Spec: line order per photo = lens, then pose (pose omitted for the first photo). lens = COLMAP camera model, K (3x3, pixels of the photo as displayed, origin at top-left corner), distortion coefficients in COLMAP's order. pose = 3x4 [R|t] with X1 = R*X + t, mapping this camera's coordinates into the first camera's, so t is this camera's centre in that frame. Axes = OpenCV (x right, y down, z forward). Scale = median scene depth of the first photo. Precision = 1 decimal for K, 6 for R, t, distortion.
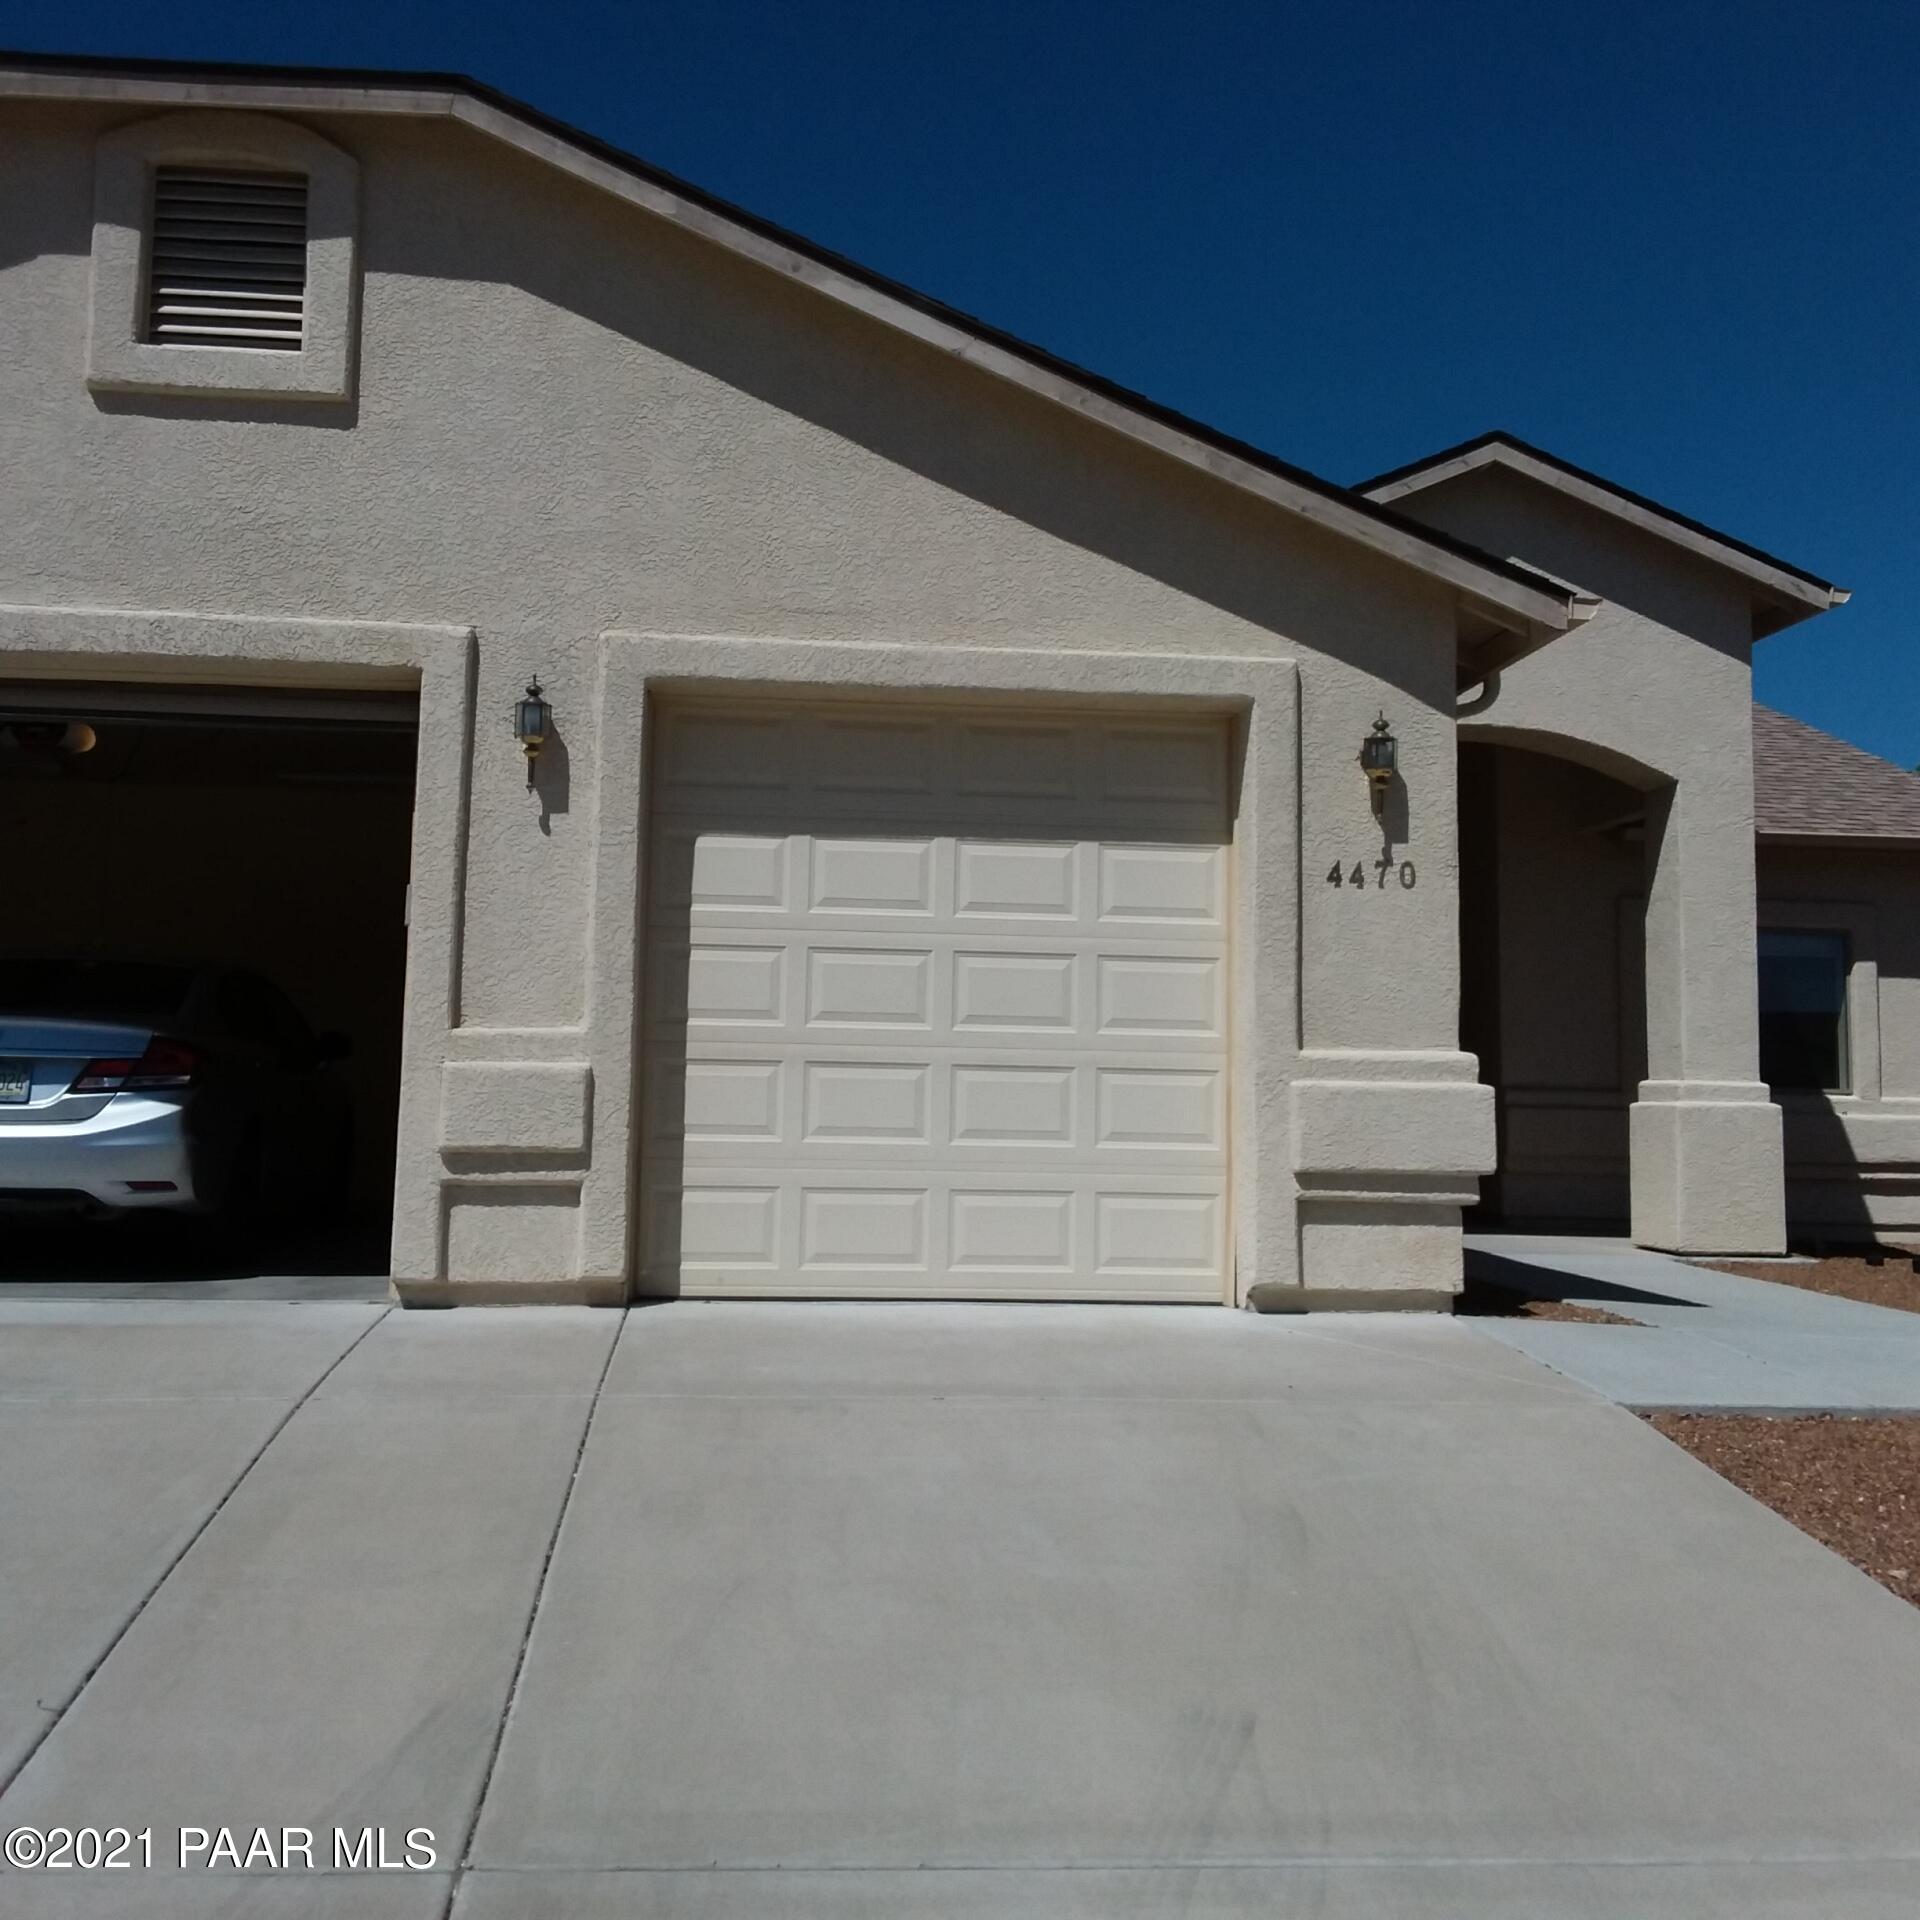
lens RADIAL K [[2147.5, 0, 956.9], [0, 2147.5, 865.6], [0, 0, 1]] dist [0.112808, -0.289002]
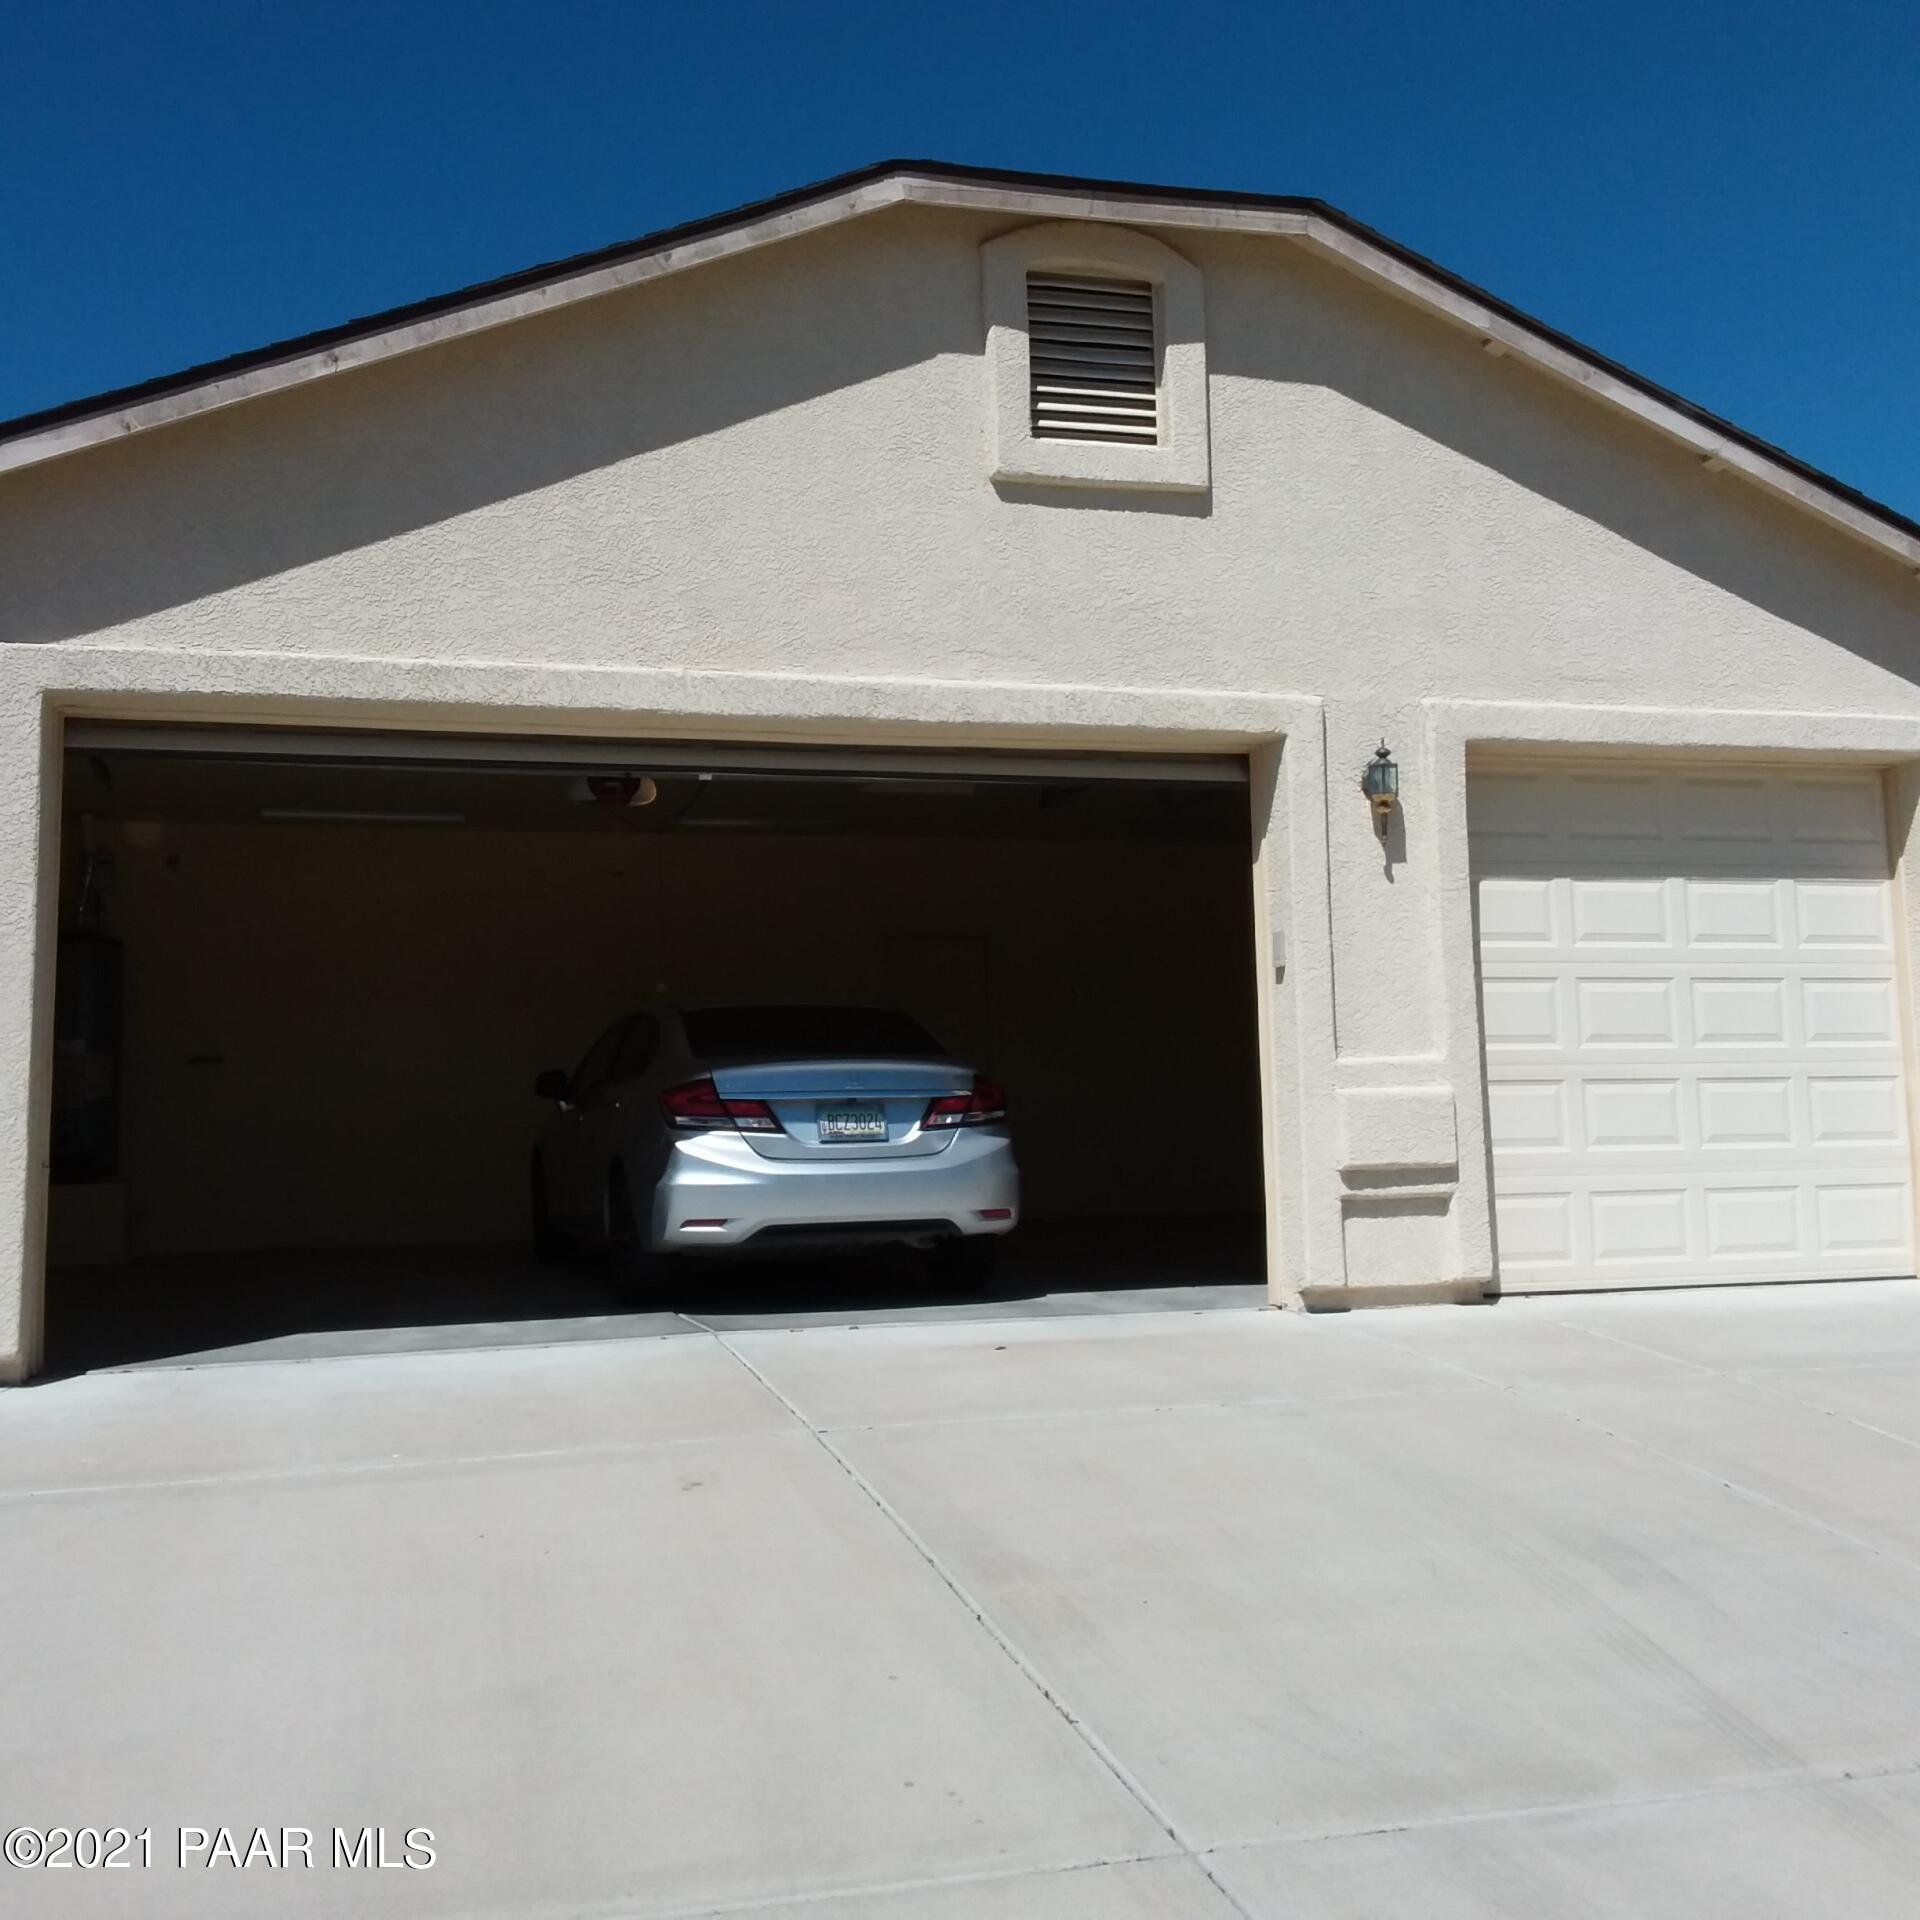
lens RADIAL K [[2147.5, 0, 956.9], [0, 2147.5, 865.6], [0, 0, 1]] dist [0.112808, -0.289002]
pose [[0.983826, -0.017094, 0.178307, -0.602815], [0.018387, 0.999815, -0.005599, -0.020599], [-0.178179, 0.008787, 0.983959, -0.054032]]
